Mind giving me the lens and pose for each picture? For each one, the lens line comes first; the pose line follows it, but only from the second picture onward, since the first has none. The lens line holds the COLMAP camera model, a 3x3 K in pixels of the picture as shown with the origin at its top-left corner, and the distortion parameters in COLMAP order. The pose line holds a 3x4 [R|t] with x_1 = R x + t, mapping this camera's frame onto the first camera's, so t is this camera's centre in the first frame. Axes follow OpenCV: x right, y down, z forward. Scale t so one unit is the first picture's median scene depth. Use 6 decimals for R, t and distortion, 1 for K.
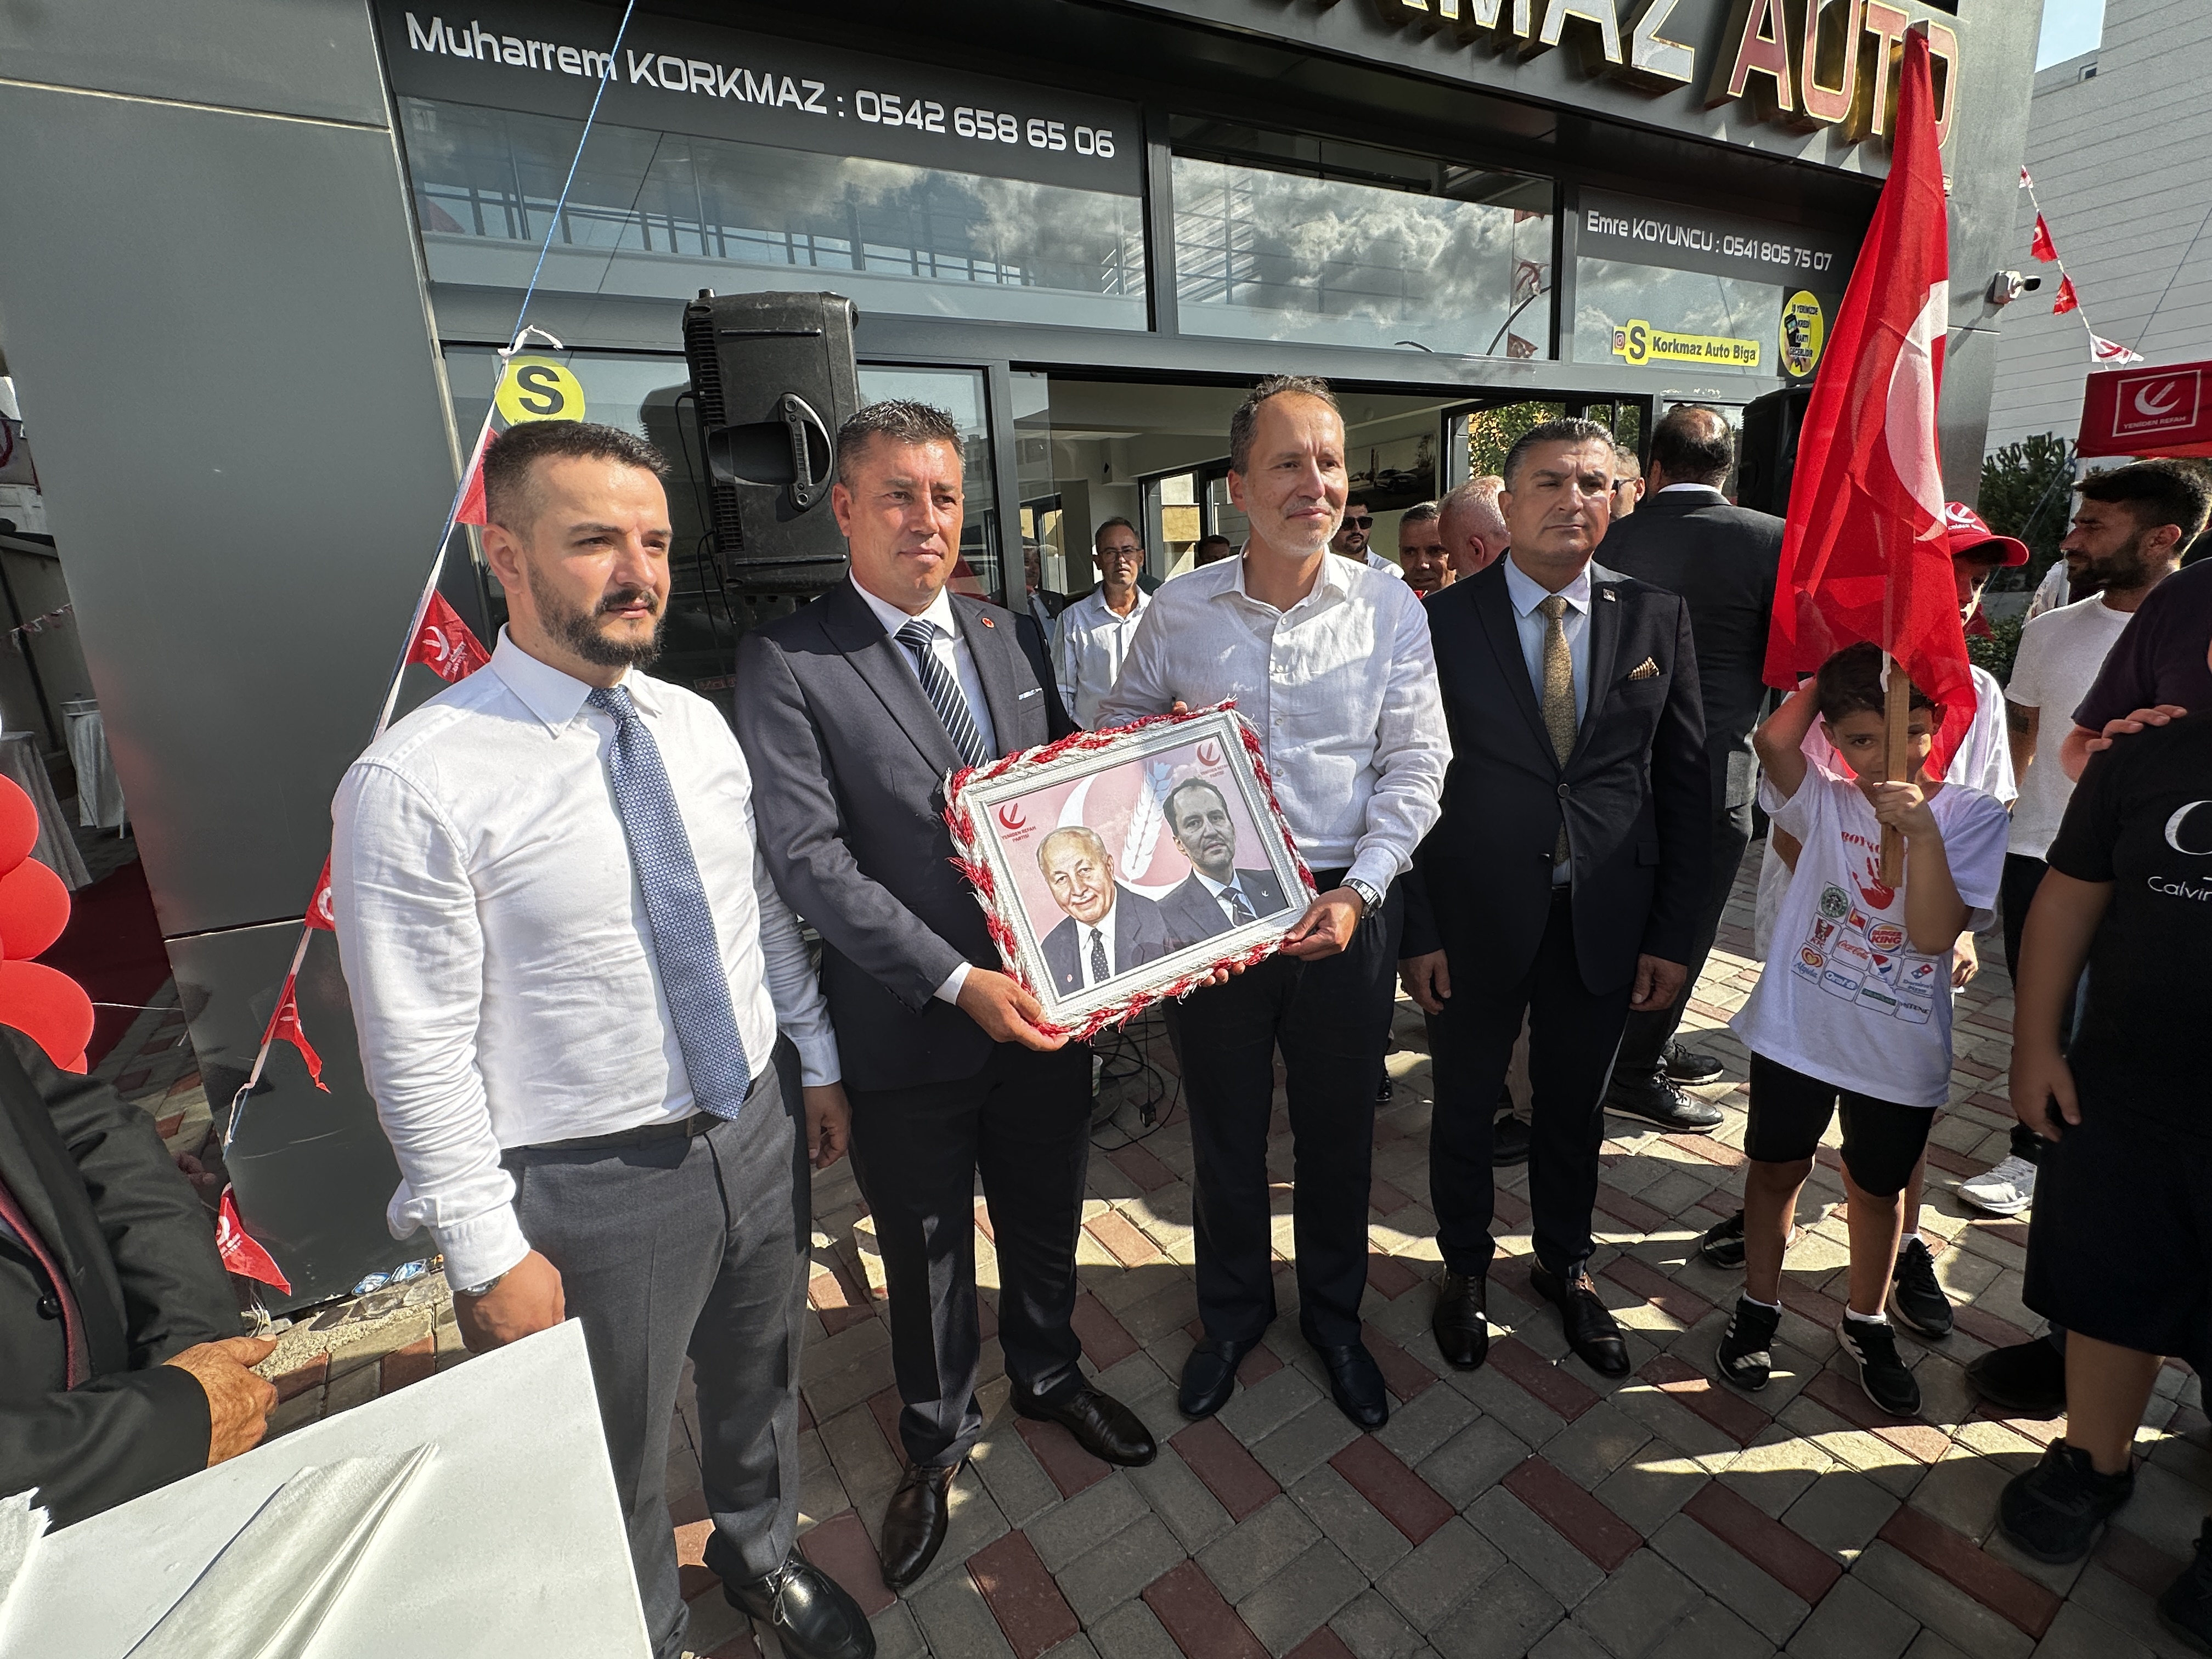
lens RADIAL K [[1025.9, 0, 1106.0], [0, 1025.9, 835.2], [0, 0, 1]] dist [-0.012731, 0.000571]
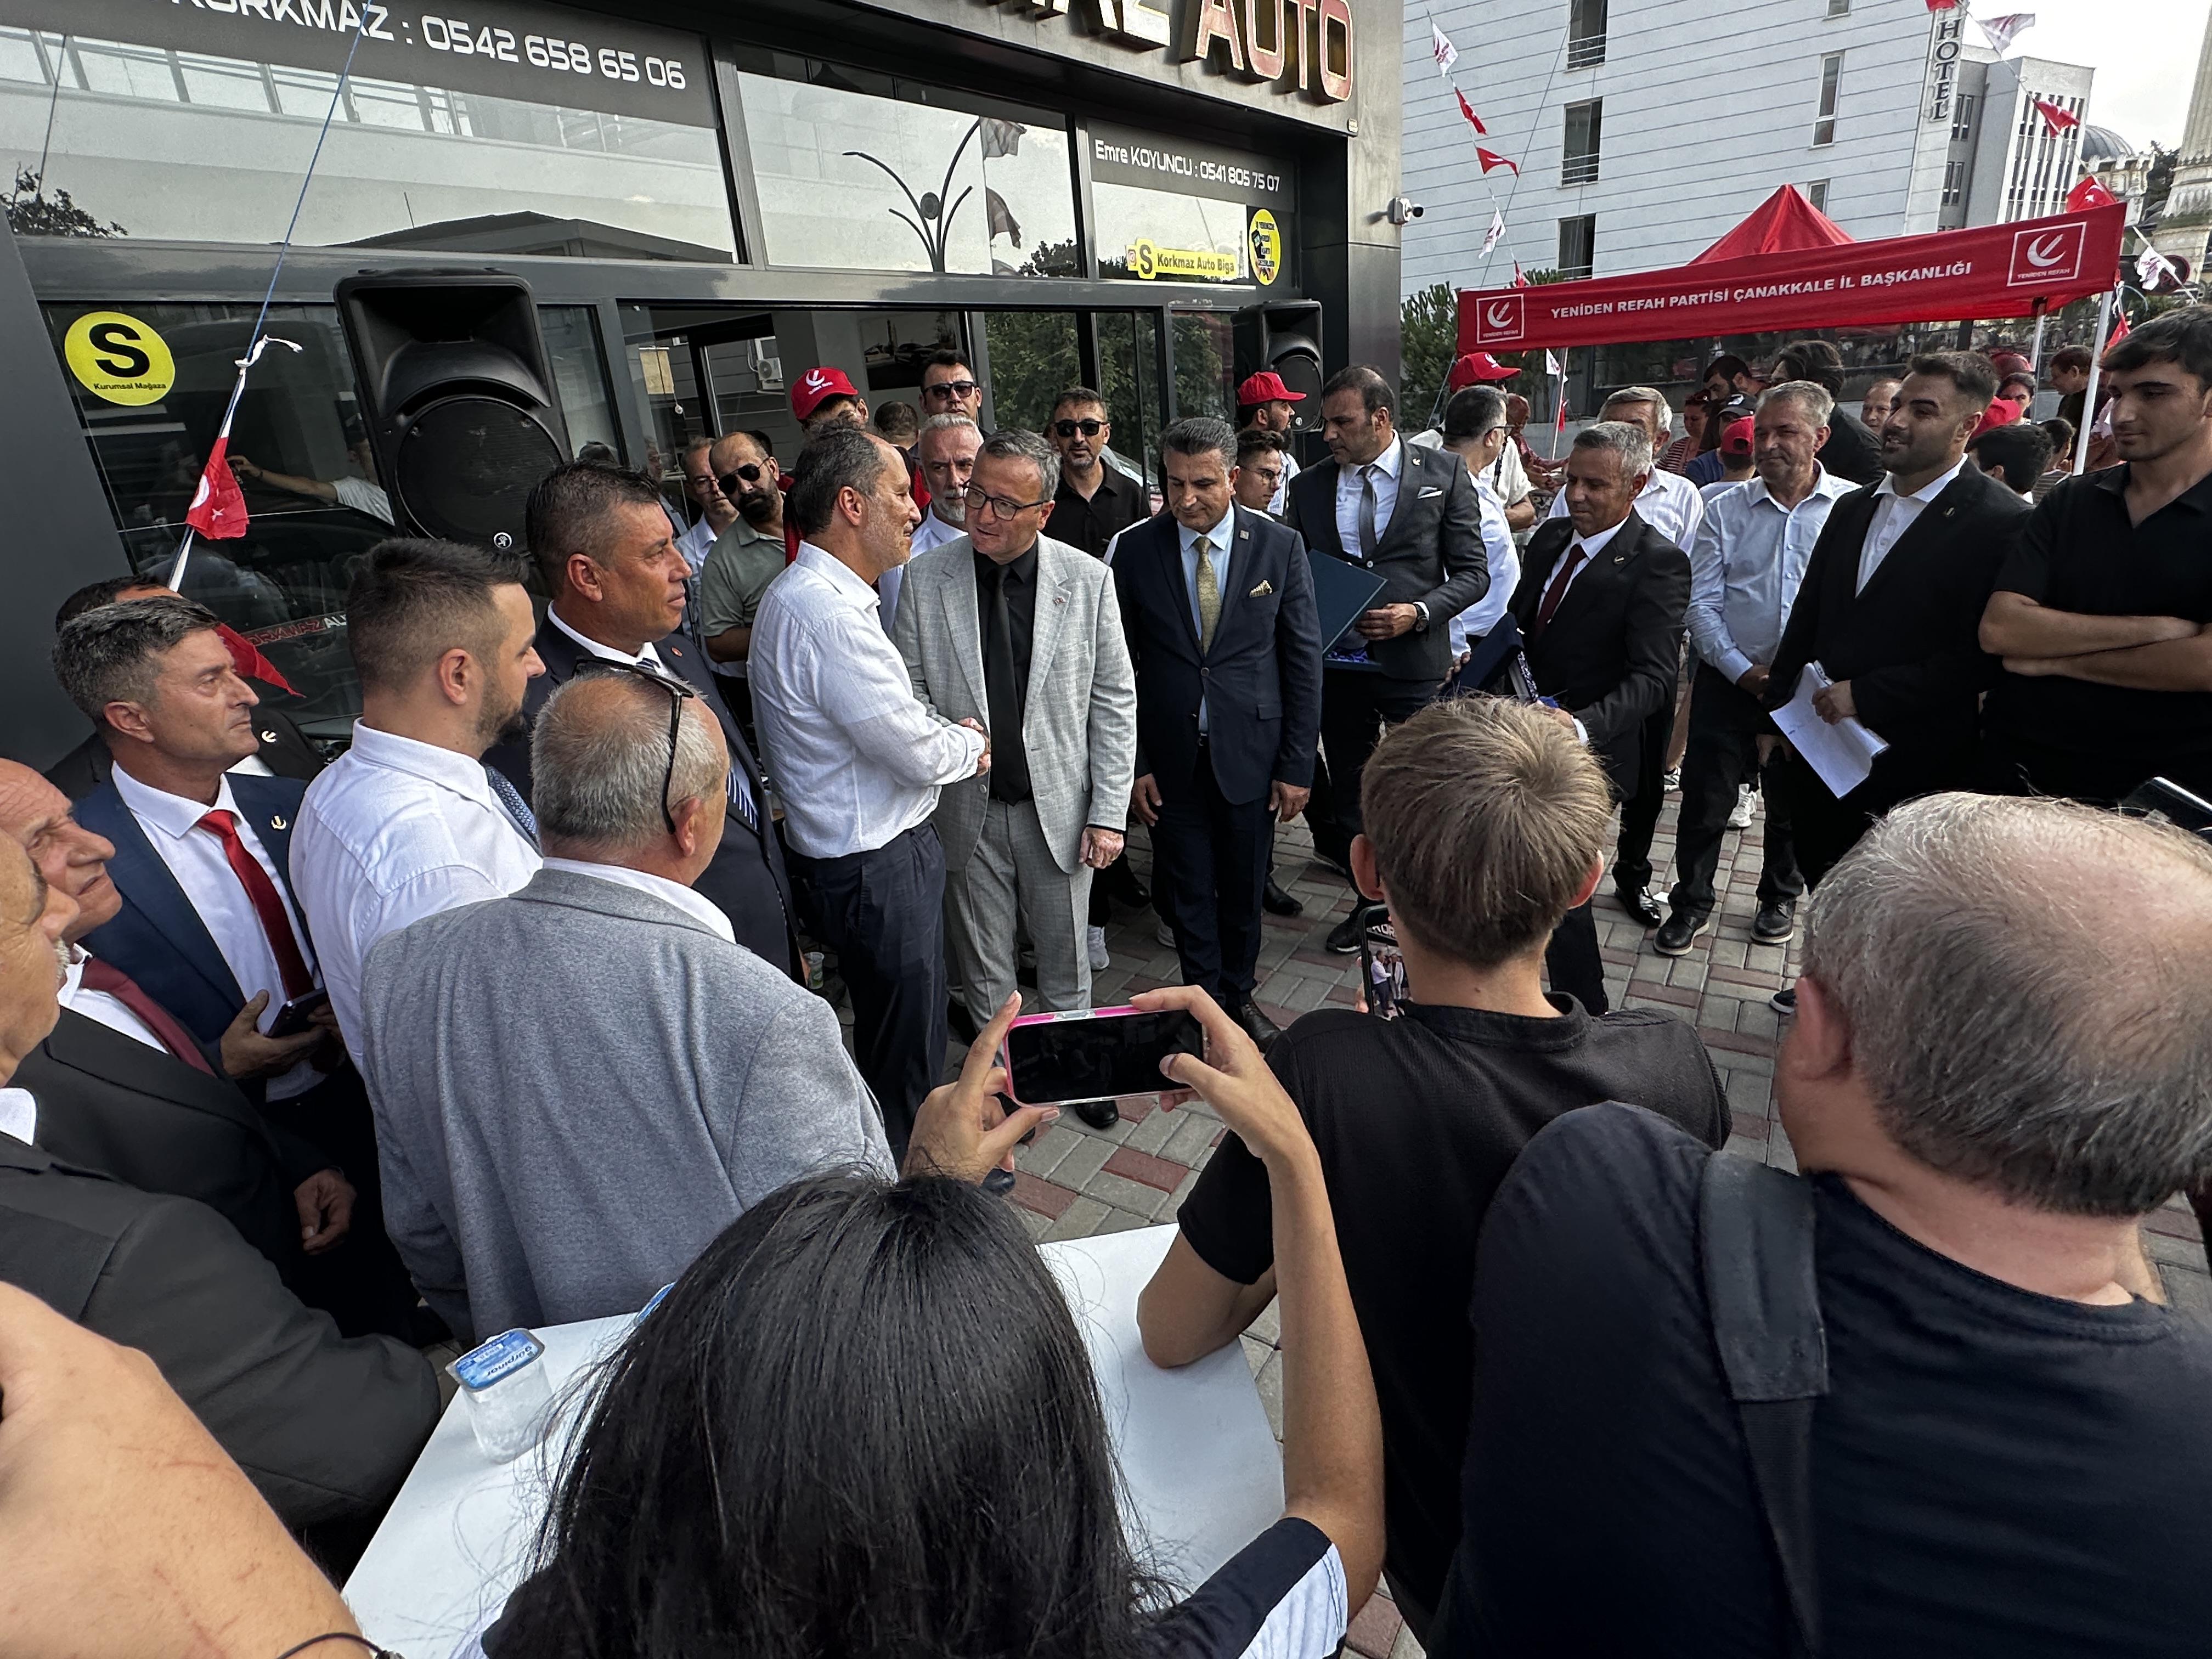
lens RADIAL K [[1162.7, 0, 1106.0], [0, 1162.7, 829.5], [0, 0, 1]] dist [-0.002159, -0.008608]
pose [[0.897688, -0.166766, 0.407854, -0.210467], [0.129318, 0.984564, 0.117944, -0.020621], [-0.421228, -0.053134, 0.905397, -0.259693]]
